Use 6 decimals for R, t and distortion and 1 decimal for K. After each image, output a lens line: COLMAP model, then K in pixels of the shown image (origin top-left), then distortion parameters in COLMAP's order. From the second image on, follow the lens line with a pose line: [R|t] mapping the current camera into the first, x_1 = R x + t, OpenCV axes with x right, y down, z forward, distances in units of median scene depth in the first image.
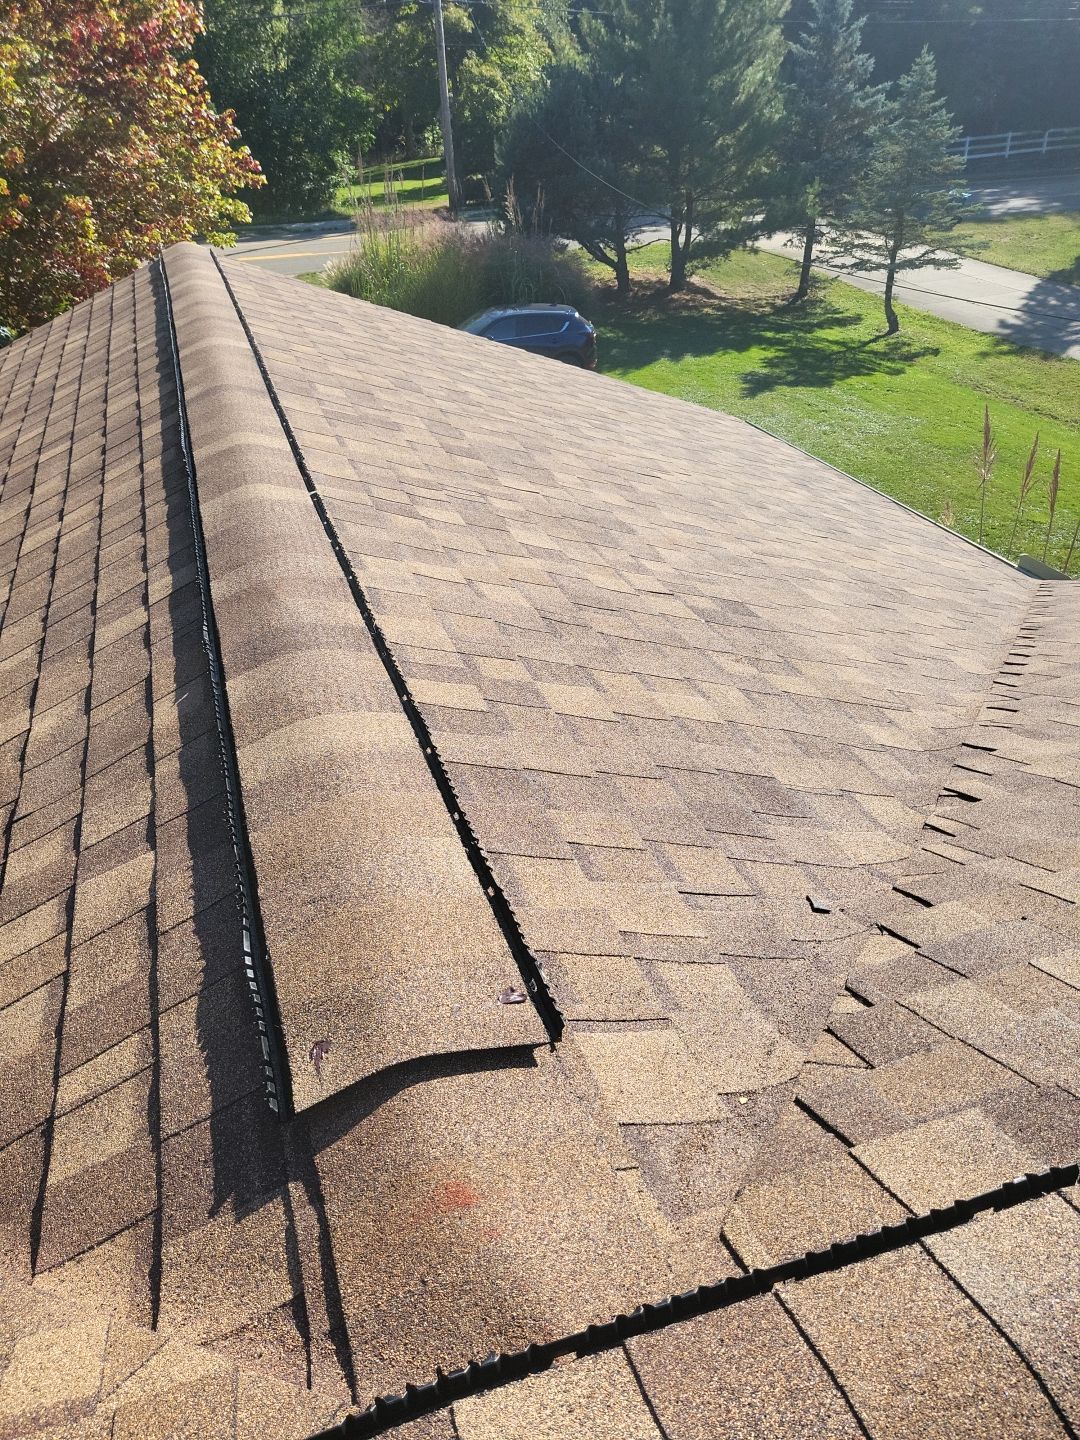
lens RADIAL K [[1016.3, 0, 536.5], [0, 1016.3, 729.3], [0, 0, 1]] dist [0.002474, 0.068030]
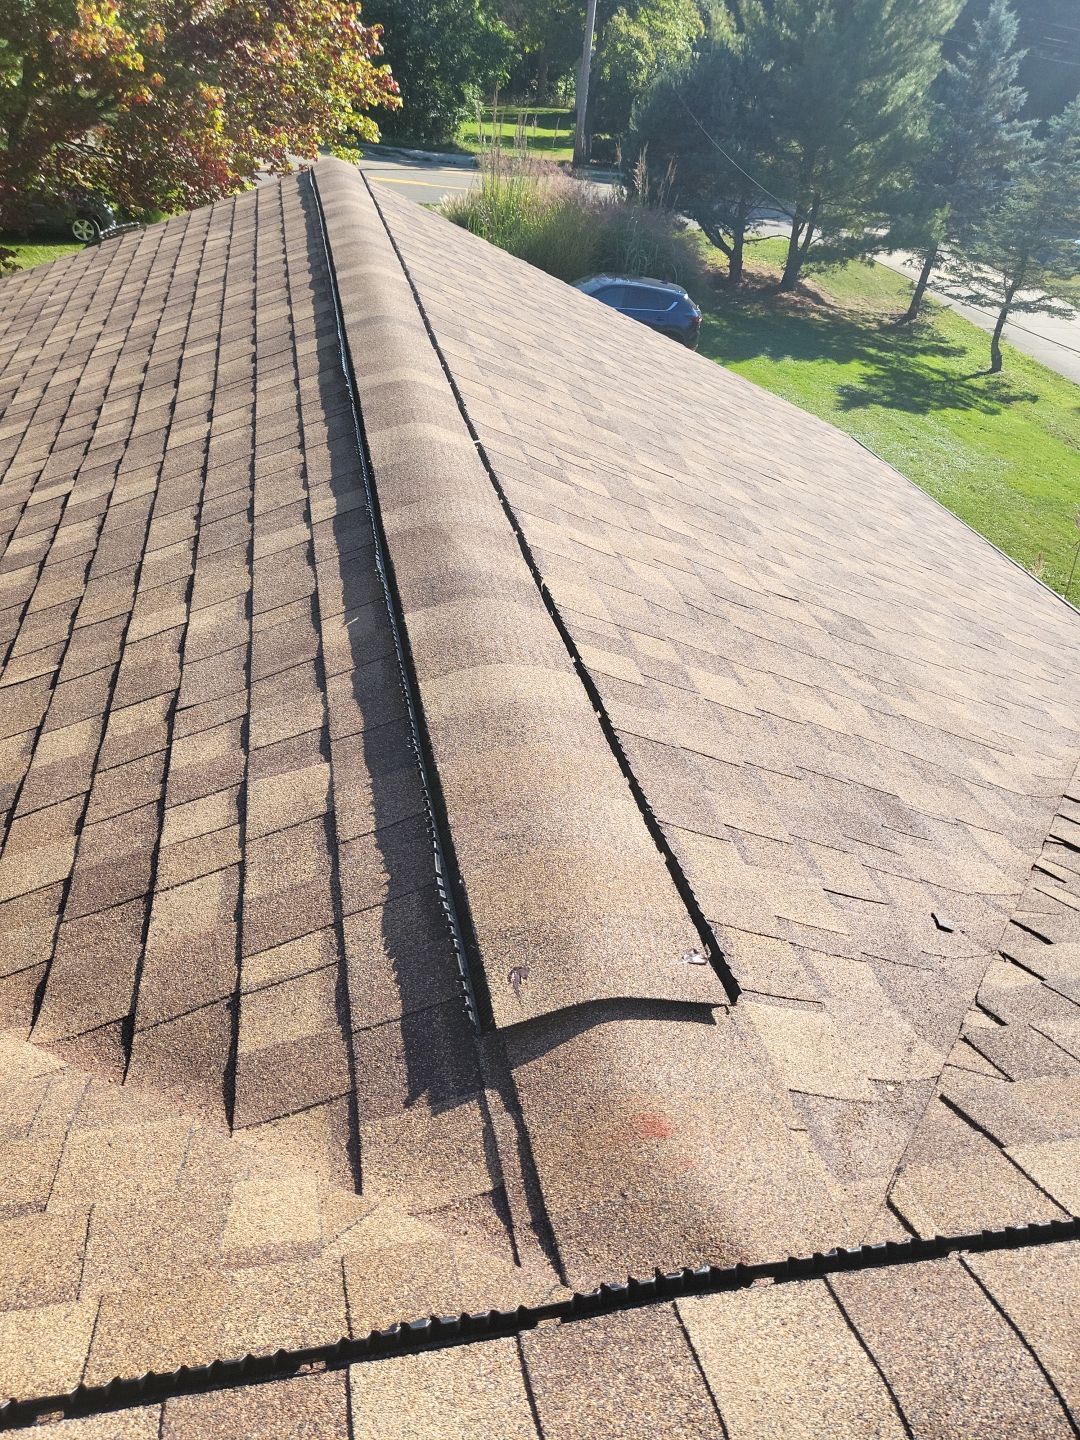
lens RADIAL K [[1036.5, 0, 539.8], [0, 1036.5, 717.3], [0, 0, 1]] dist [0.008504, 0.060209]
pose [[0.984348, 0.175299, 0.018138, -0.150077], [-0.175602, 0.984319, 0.016717, 0.013445], [-0.014924, -0.019640, 0.999696, -0.055478]]
